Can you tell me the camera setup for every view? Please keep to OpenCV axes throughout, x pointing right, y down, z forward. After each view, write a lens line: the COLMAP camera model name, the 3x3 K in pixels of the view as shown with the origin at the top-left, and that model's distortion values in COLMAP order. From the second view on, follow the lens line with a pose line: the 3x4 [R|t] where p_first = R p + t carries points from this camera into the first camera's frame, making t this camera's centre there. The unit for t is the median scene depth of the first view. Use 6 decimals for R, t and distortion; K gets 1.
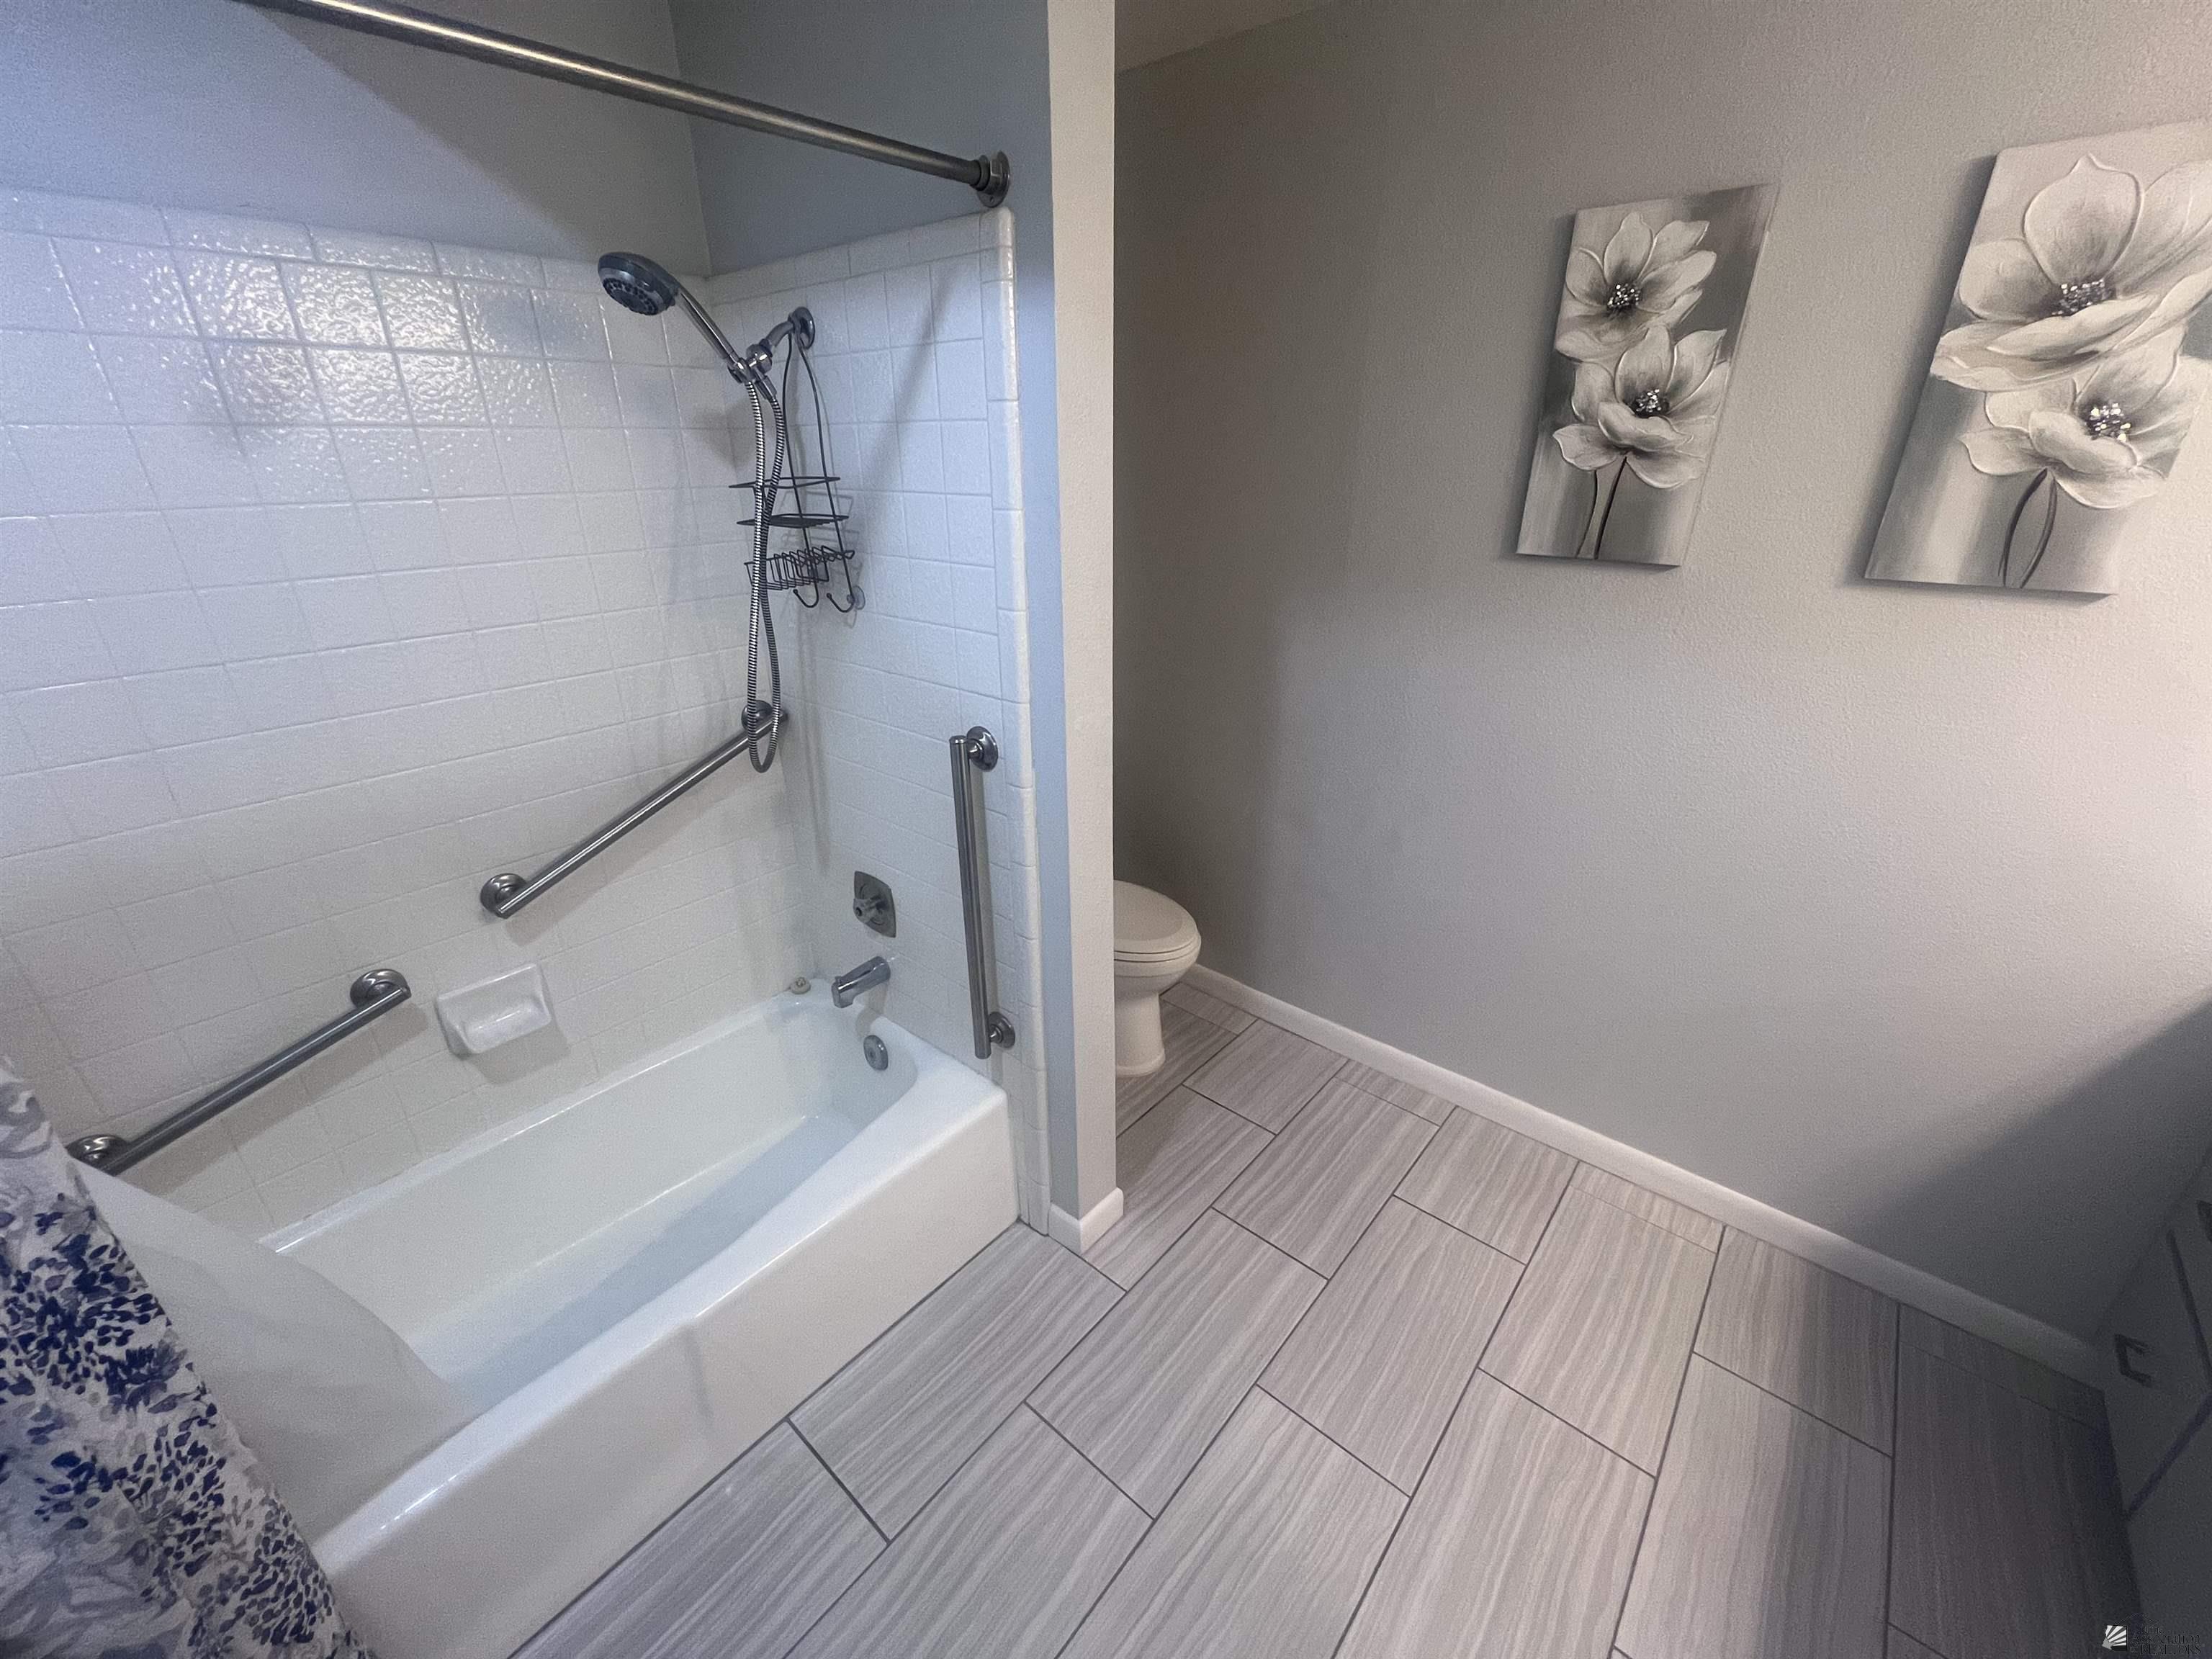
lens RADIAL K [[886.5, 0, 1117.1], [0, 886.5, 829.3], [0, 0, 1]] dist [-0.003220, 0.000704]
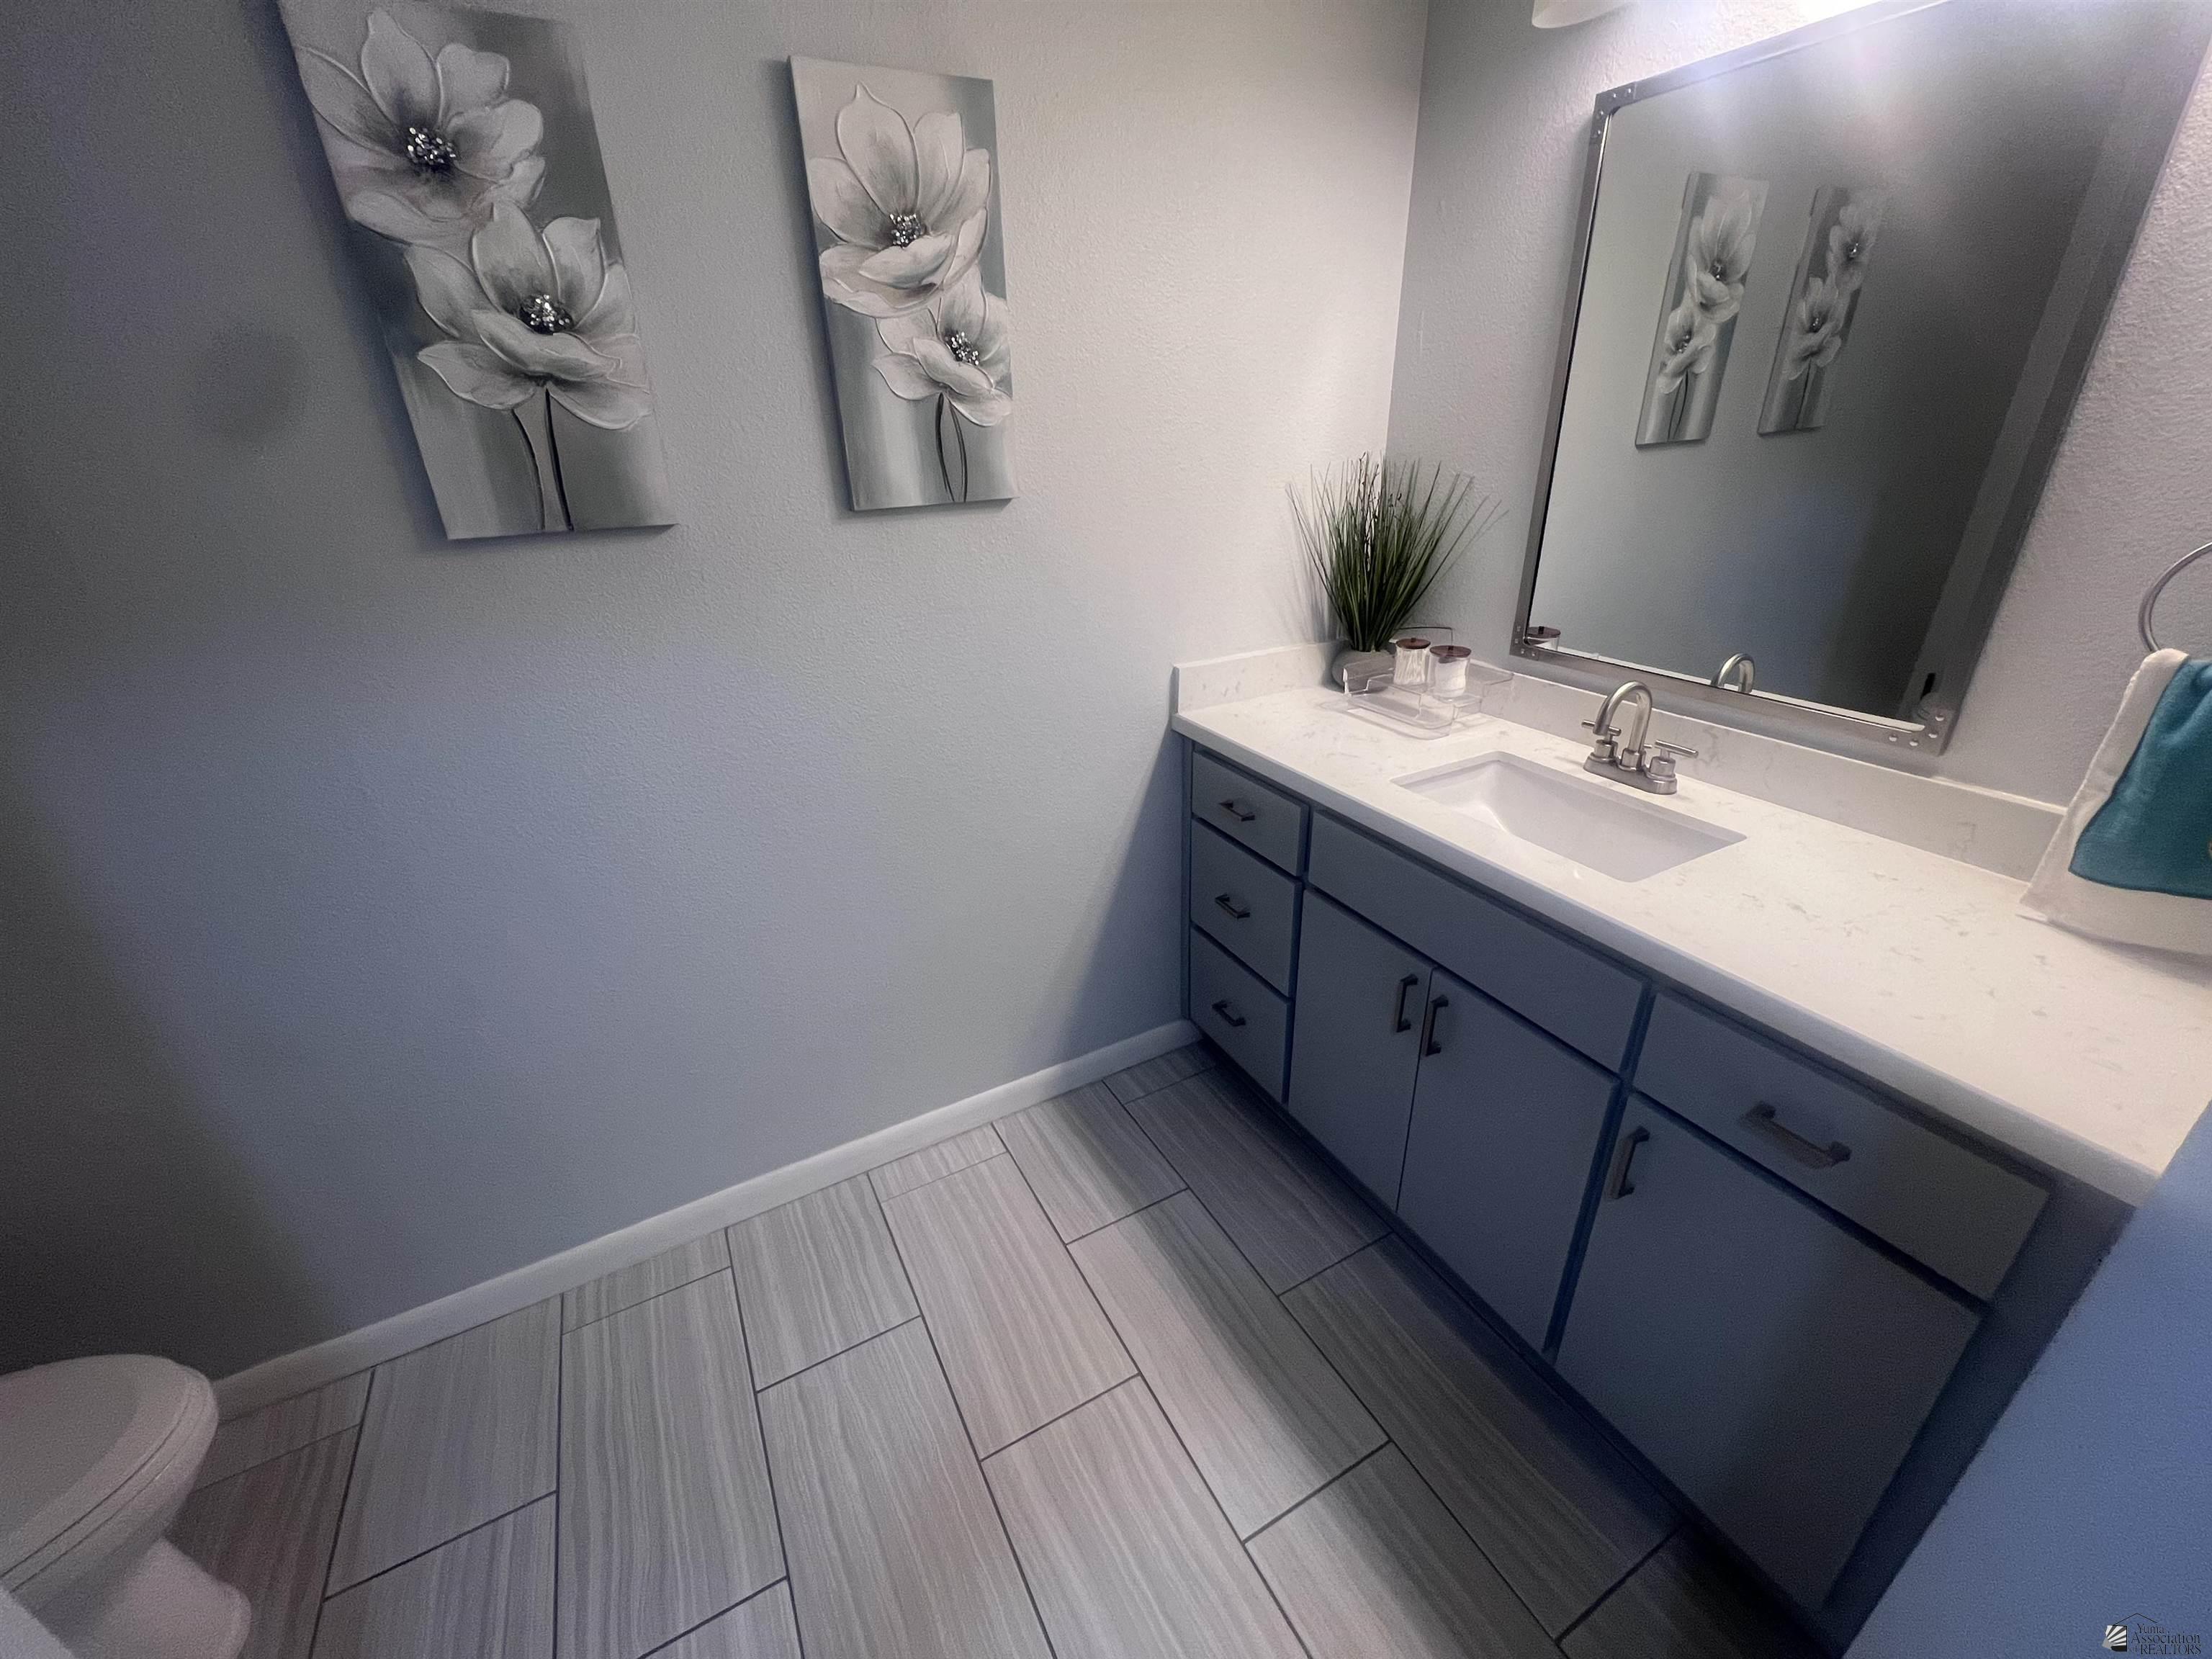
lens RADIAL K [[886.5, 0, 1098.8], [0, 886.5, 825.0], [0, 0, 1]] dist [-0.003220, 0.000704]
pose [[0.365113, -0.405438, 0.838041, -0.019182], [0.390238, 0.883936, 0.257625, -0.116294], [-0.845226, 0.232973, 0.480954, 0.358840]]
